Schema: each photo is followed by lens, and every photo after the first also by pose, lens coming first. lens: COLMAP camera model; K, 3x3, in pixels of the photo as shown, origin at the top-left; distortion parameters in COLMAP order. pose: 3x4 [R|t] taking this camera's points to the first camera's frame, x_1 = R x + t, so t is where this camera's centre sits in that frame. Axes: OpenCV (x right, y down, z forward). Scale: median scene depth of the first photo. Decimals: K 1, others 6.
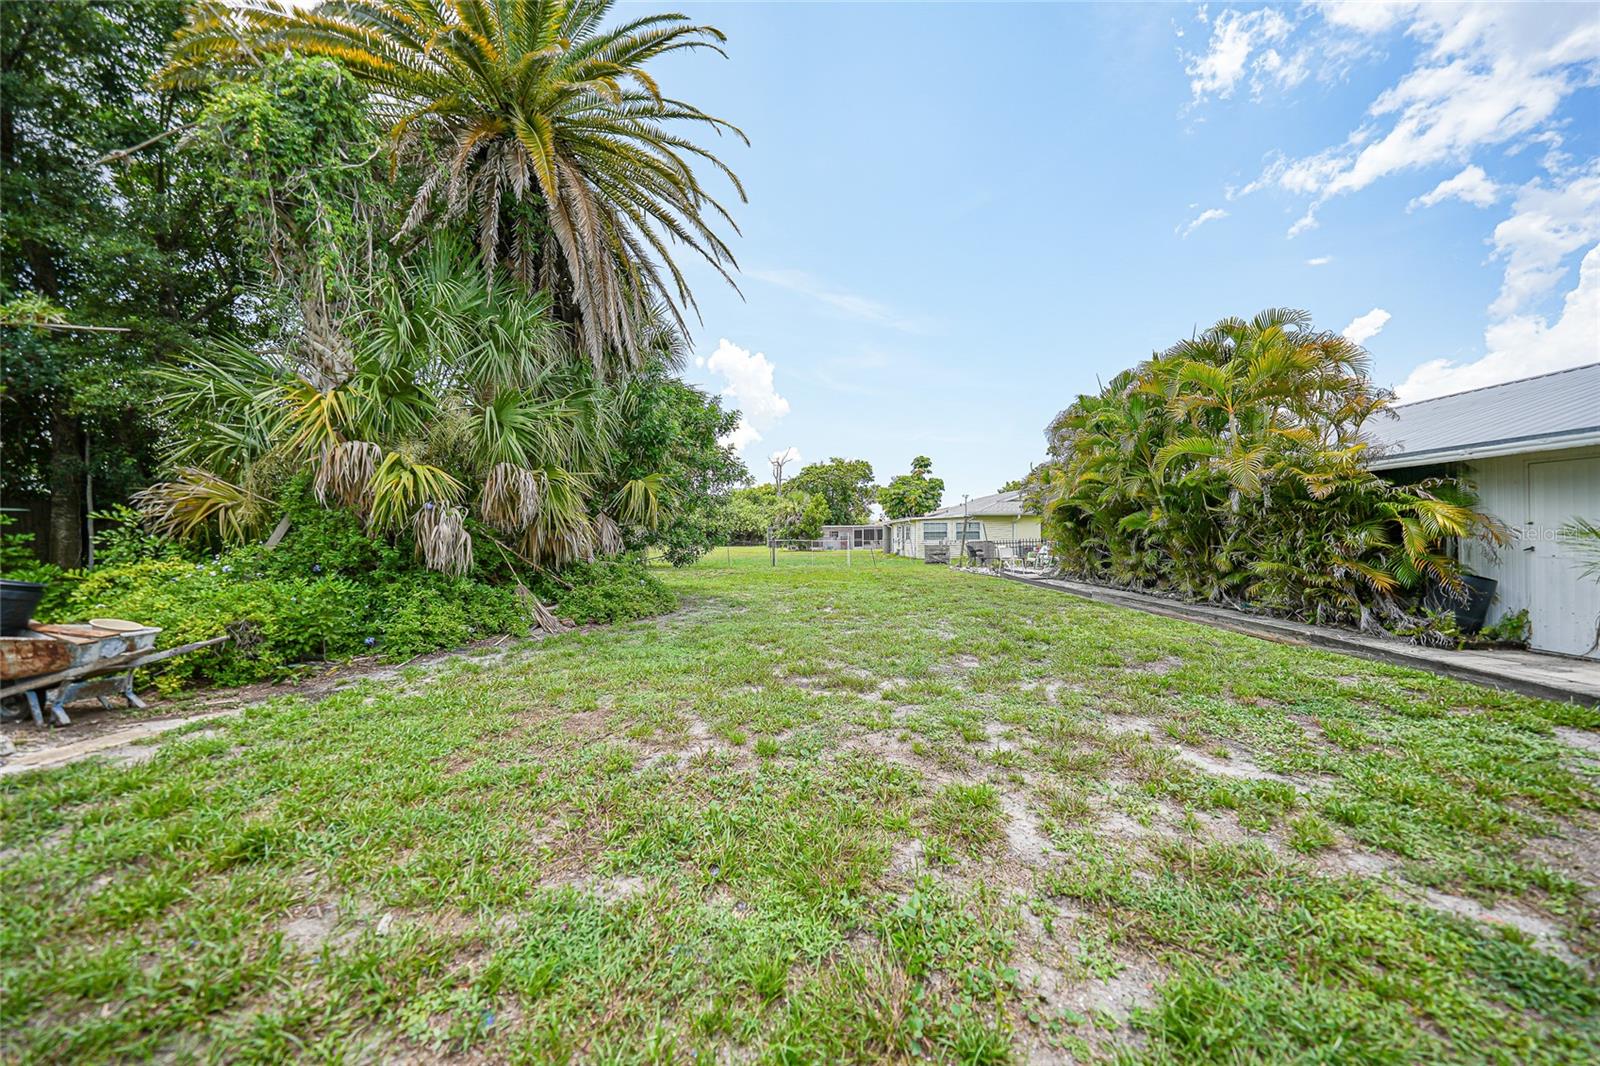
lens RADIAL K [[574.9, 0, 800.0], [0, 574.9, 533.0], [0, 0, 1]] dist [-0.027371, 0.007398]
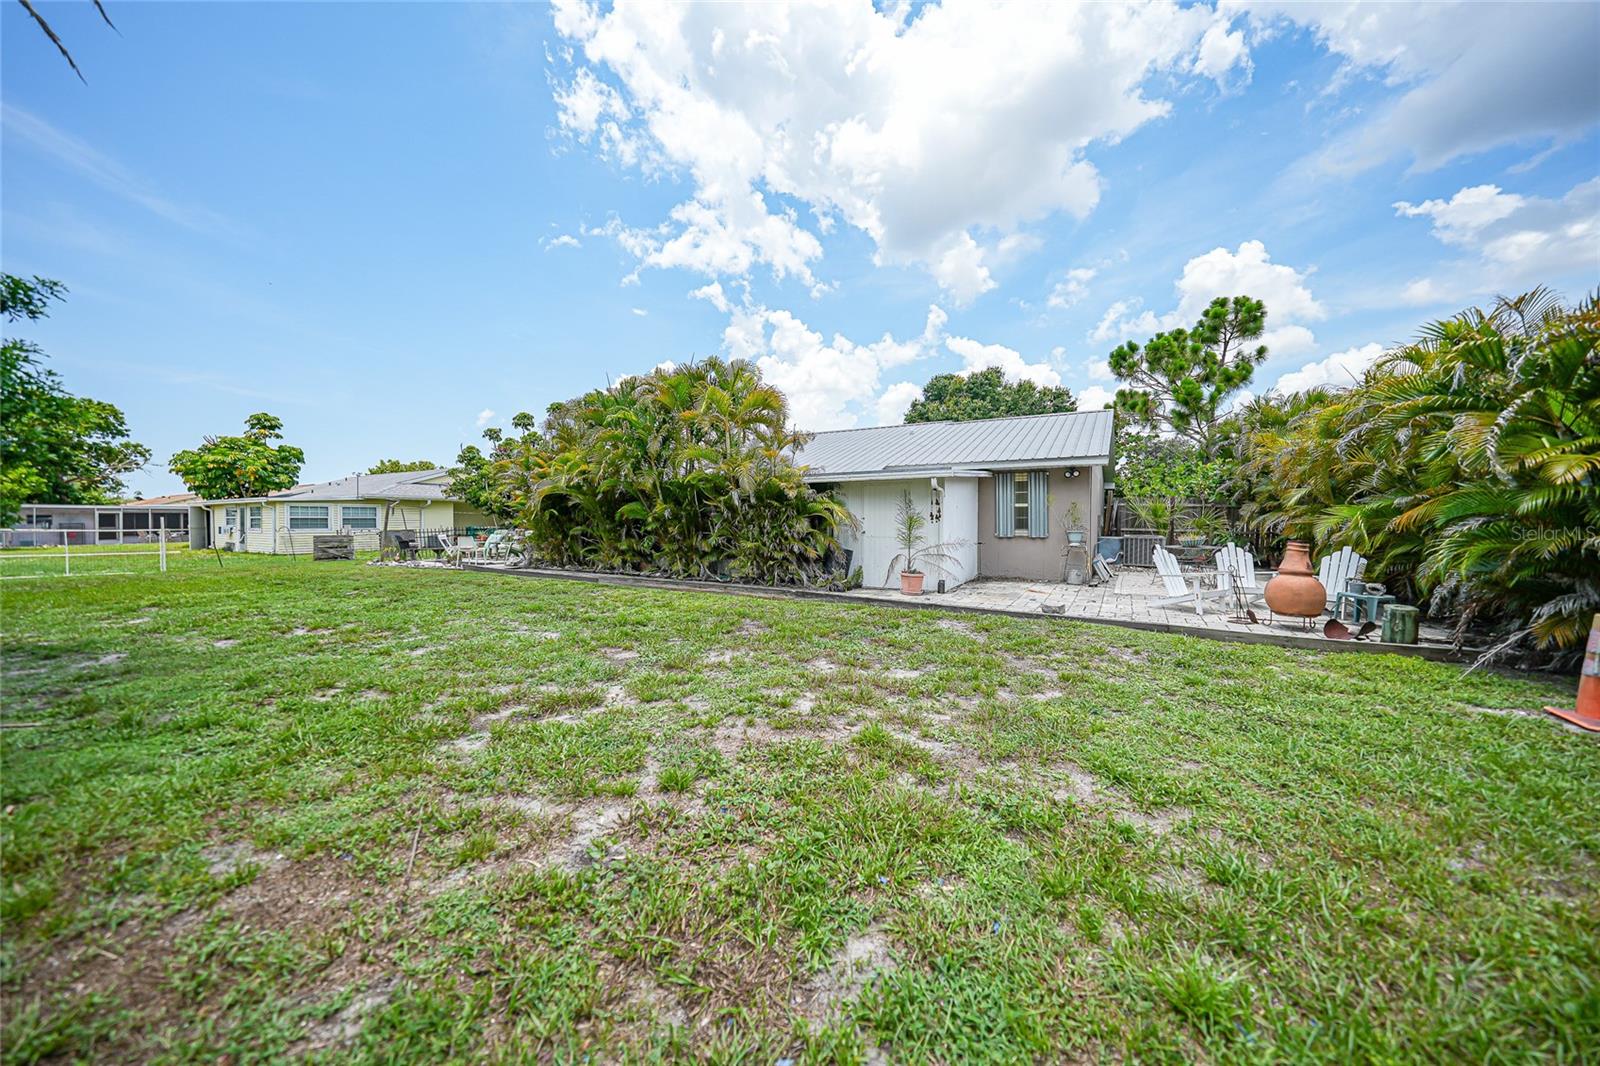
lens RADIAL K [[561.6, 0, 825.5], [0, 561.6, 526.0], [0, 0, 1]] dist [-0.000127, -0.000074]
pose [[0.480743, 0.000222, 0.876861, -0.227149], [-0.007204, 0.999967, 0.003696, 0.001536], [-0.876832, -0.008094, 0.480729, 0.145199]]
